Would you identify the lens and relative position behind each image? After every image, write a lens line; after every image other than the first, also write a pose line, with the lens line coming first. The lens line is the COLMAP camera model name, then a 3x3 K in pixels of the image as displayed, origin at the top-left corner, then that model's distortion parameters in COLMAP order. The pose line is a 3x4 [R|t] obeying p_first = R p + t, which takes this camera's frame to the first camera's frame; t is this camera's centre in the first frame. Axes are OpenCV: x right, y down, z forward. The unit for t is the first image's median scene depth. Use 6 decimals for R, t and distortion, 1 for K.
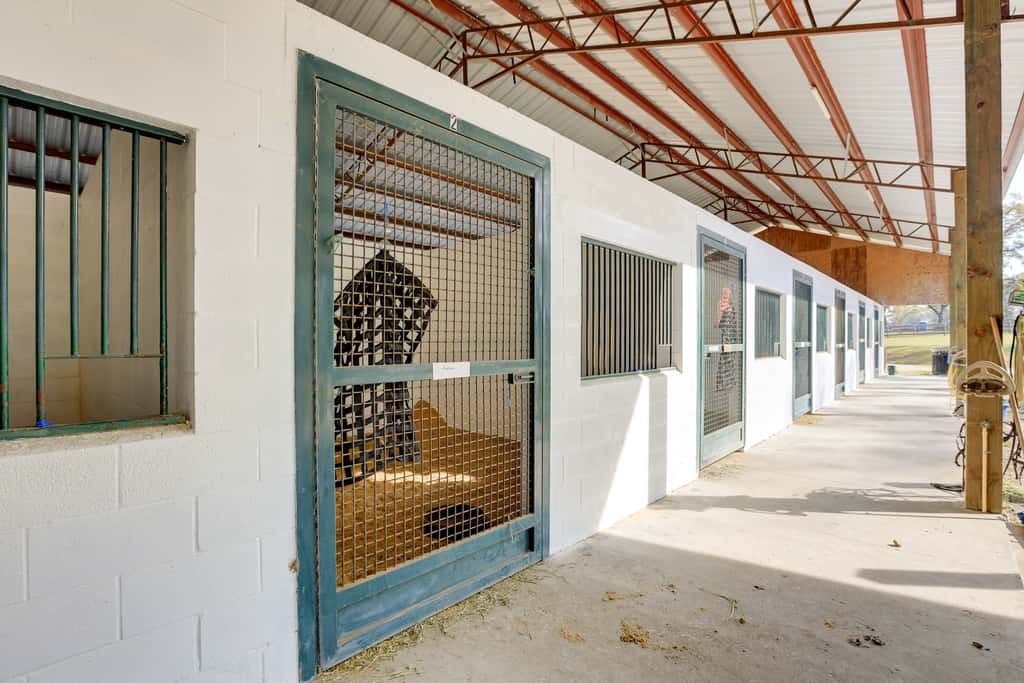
lens RADIAL K [[495.1, 0, 511.2], [0, 495.1, 340.3], [0, 0, 1]] dist [-0.023254, 0.012685]
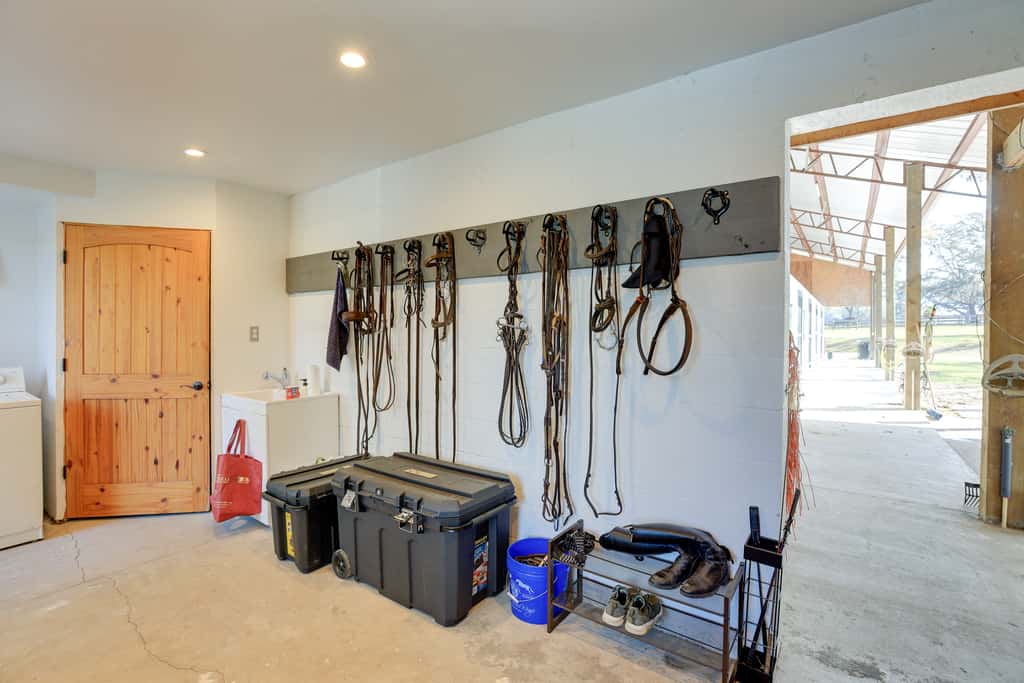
lens RADIAL K [[495.1, 0, 514.1], [0, 495.1, 335.5], [0, 0, 1]] dist [-0.023254, 0.012685]
pose [[0.991823, 0.002767, 0.127594, -0.797300], [-0.003720, 0.999967, 0.007235, 0.002246], [-0.127570, -0.007650, 0.991800, -0.696305]]
